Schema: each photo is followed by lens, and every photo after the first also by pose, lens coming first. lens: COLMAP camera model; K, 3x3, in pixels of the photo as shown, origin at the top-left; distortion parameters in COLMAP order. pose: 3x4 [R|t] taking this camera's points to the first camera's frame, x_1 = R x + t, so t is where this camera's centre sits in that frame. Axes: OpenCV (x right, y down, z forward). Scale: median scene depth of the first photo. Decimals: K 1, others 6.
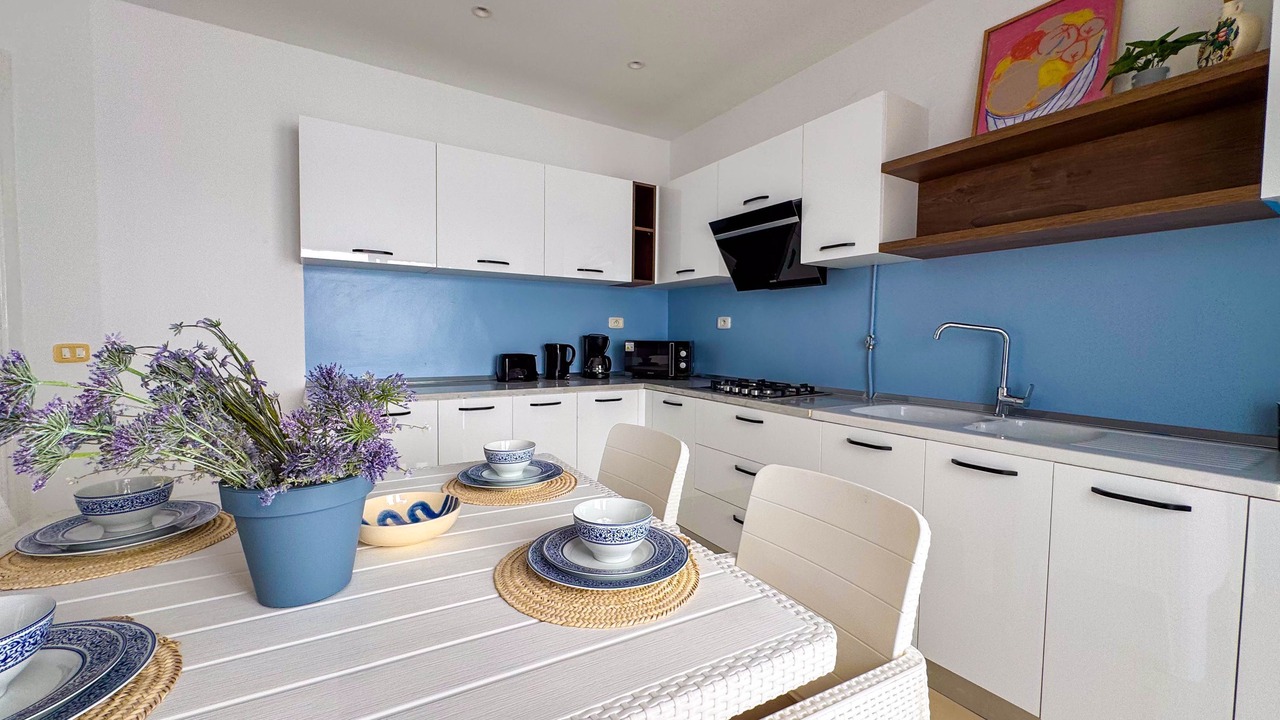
lens RADIAL K [[512.9, 0, 639.5], [0, 512.9, 358.2], [0, 0, 1]] dist [-0.003332, 0.000727]
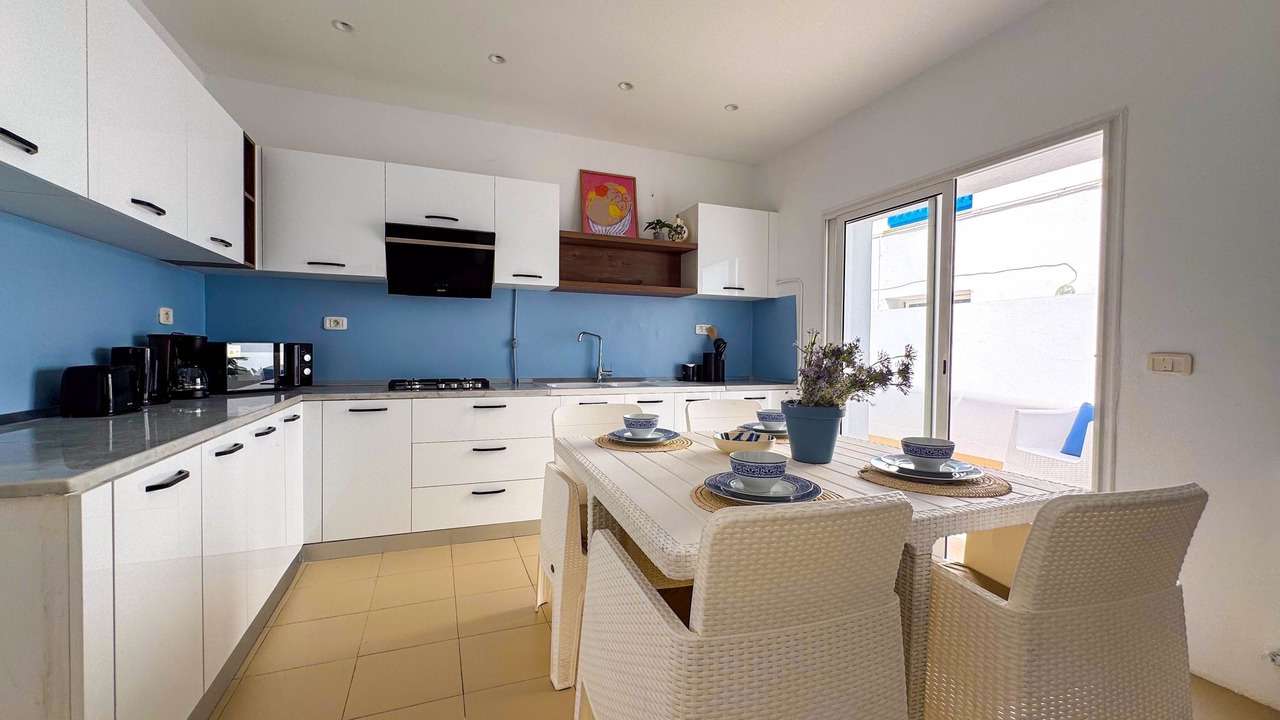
lens RADIAL K [[512.9, 0, 639.5], [0, 512.9, 358.2], [0, 0, 1]] dist [-0.003332, 0.000727]
pose [[0.173692, -0.030762, 0.984319, -0.896391], [0.036850, 0.999015, 0.024719, -0.012226], [-0.984110, 0.031979, 0.174655, 0.416435]]
